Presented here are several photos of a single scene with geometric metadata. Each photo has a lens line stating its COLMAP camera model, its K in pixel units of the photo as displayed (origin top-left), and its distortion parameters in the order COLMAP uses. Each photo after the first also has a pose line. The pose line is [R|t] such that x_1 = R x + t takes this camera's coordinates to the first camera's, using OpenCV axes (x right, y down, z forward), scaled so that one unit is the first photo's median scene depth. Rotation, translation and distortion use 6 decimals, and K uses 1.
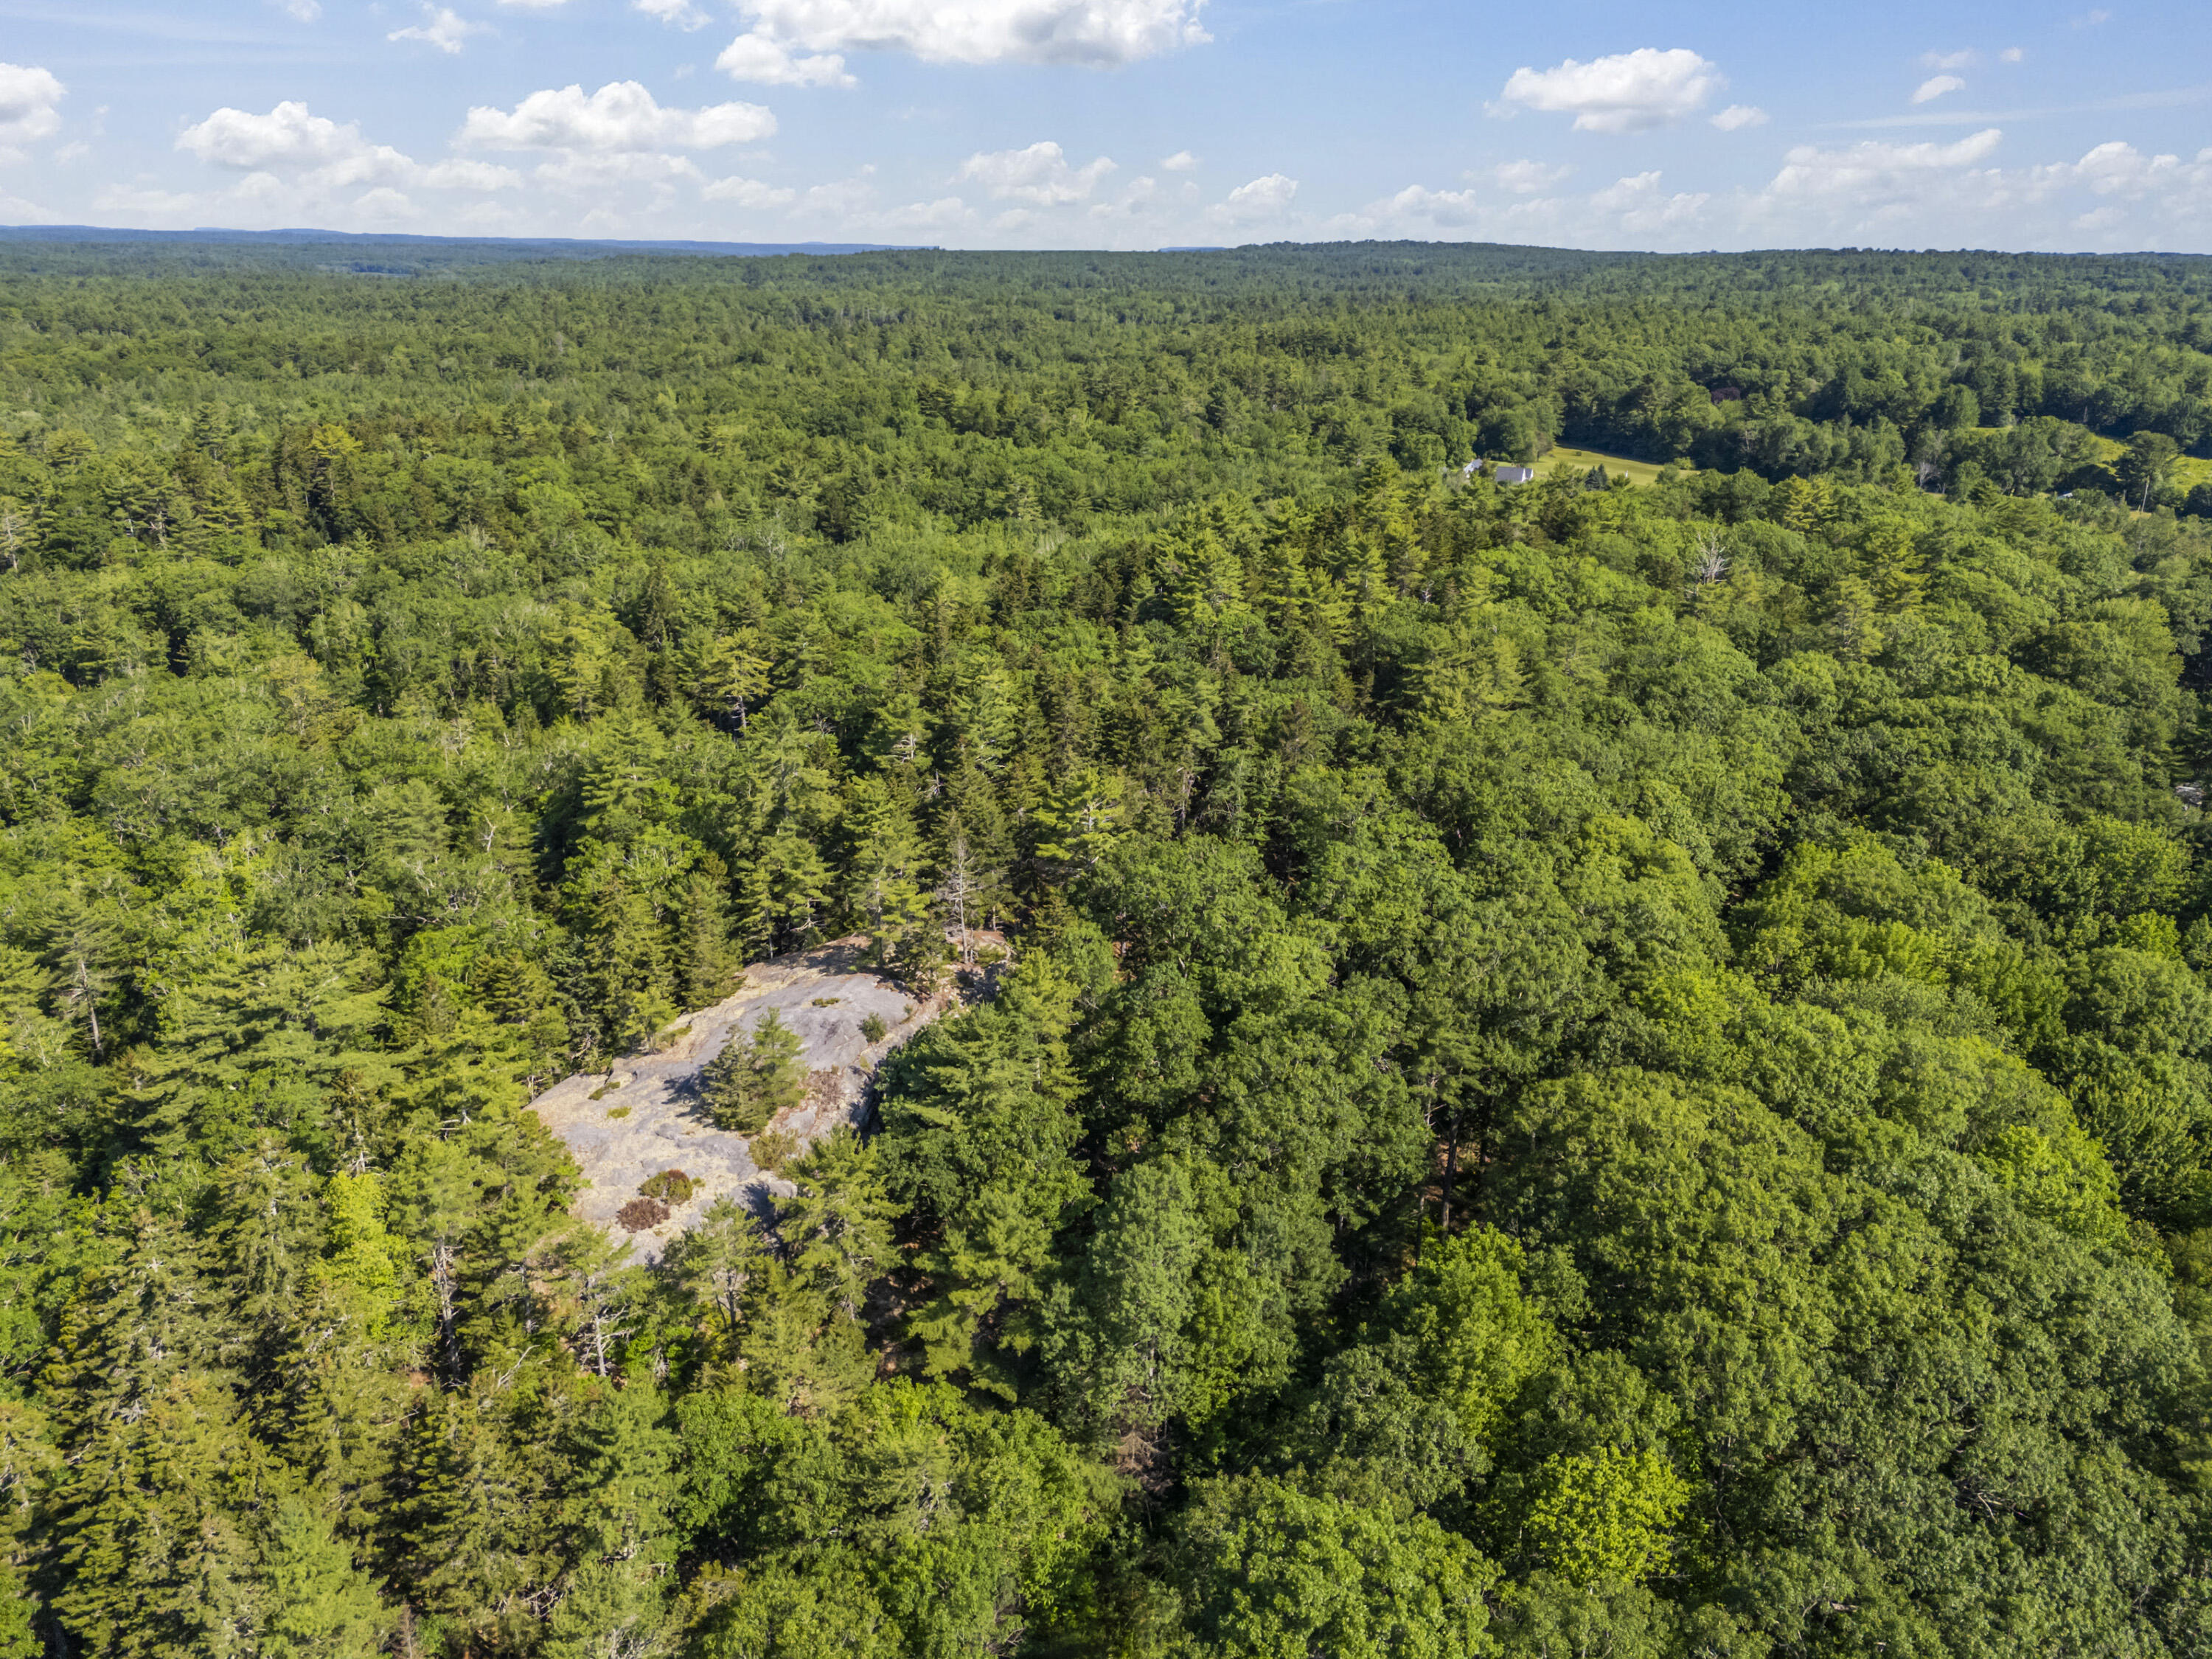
lens RADIAL K [[1631.1, 0, 1101.4], [0, 1631.1, 824.0], [0, 0, 1]] dist [0.073637, -0.063641]
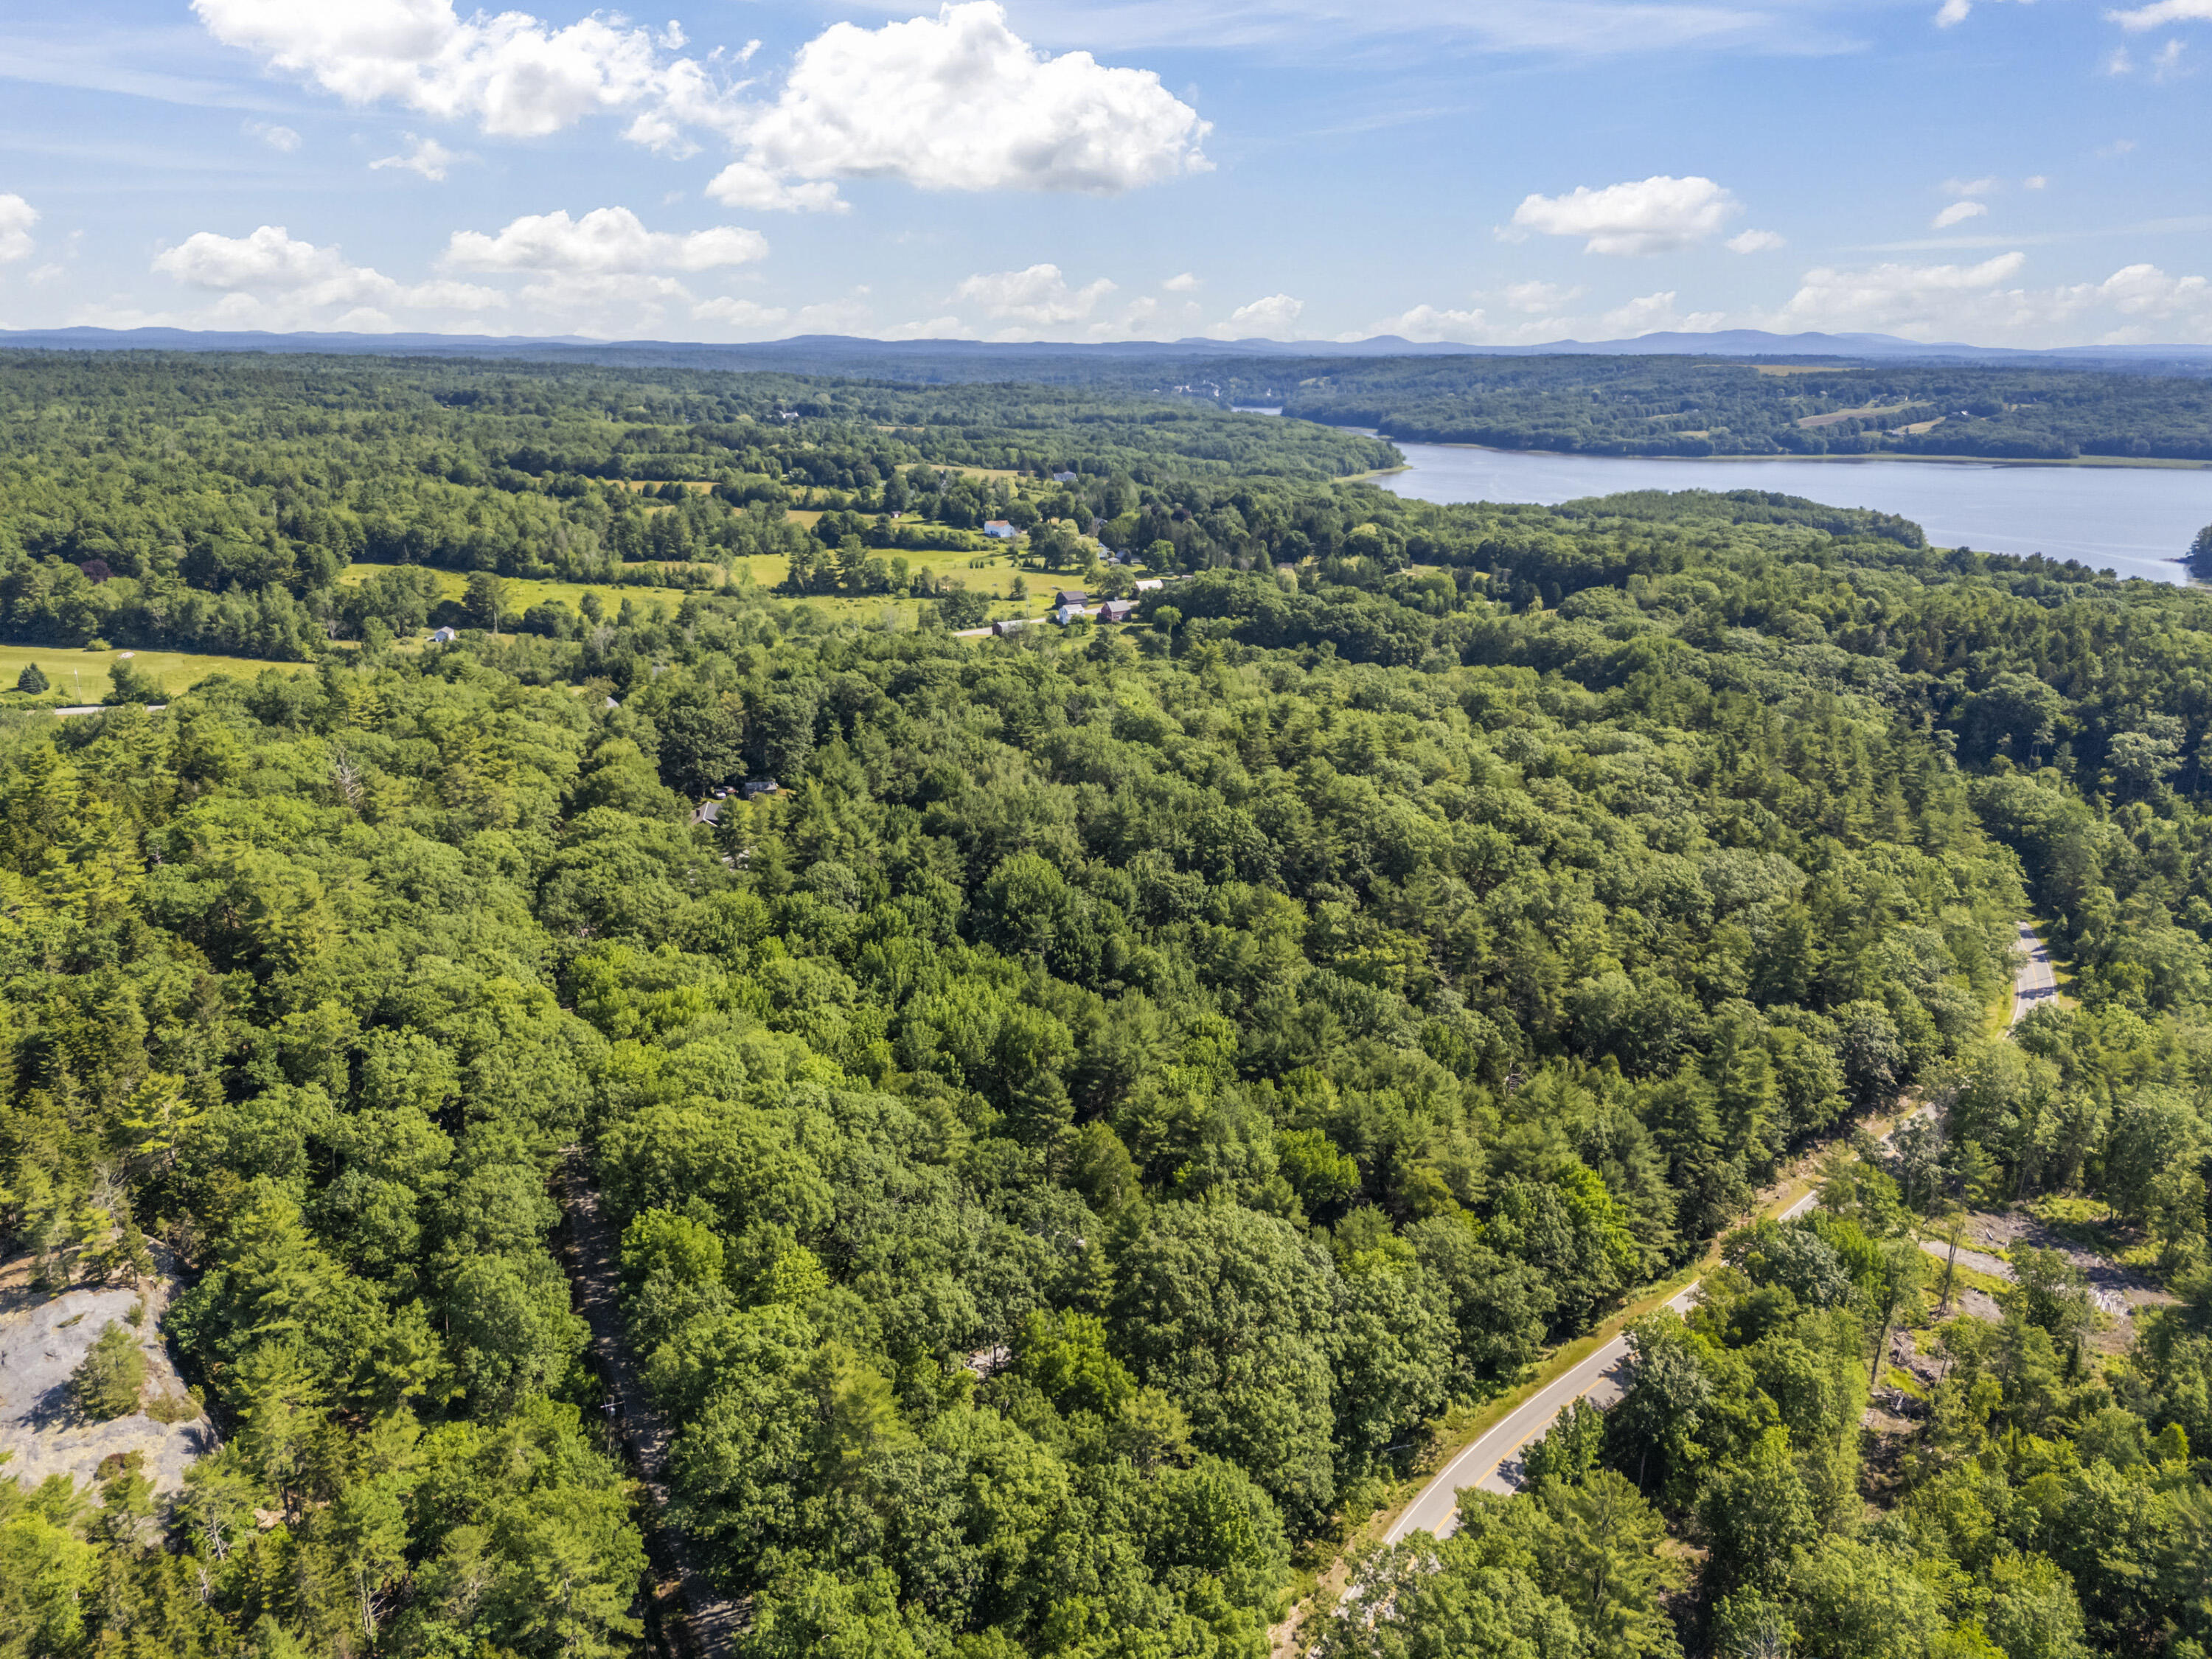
lens RADIAL K [[1631.1, 0, 1101.4], [0, 1631.1, 824.0], [0, 0, 1]] dist [0.073637, -0.063641]
pose [[0.557922, -0.243659, 0.793318, -0.176310], [0.277126, 0.955756, 0.098654, -0.044198], [-0.782256, 0.164808, 0.600761, -0.123117]]
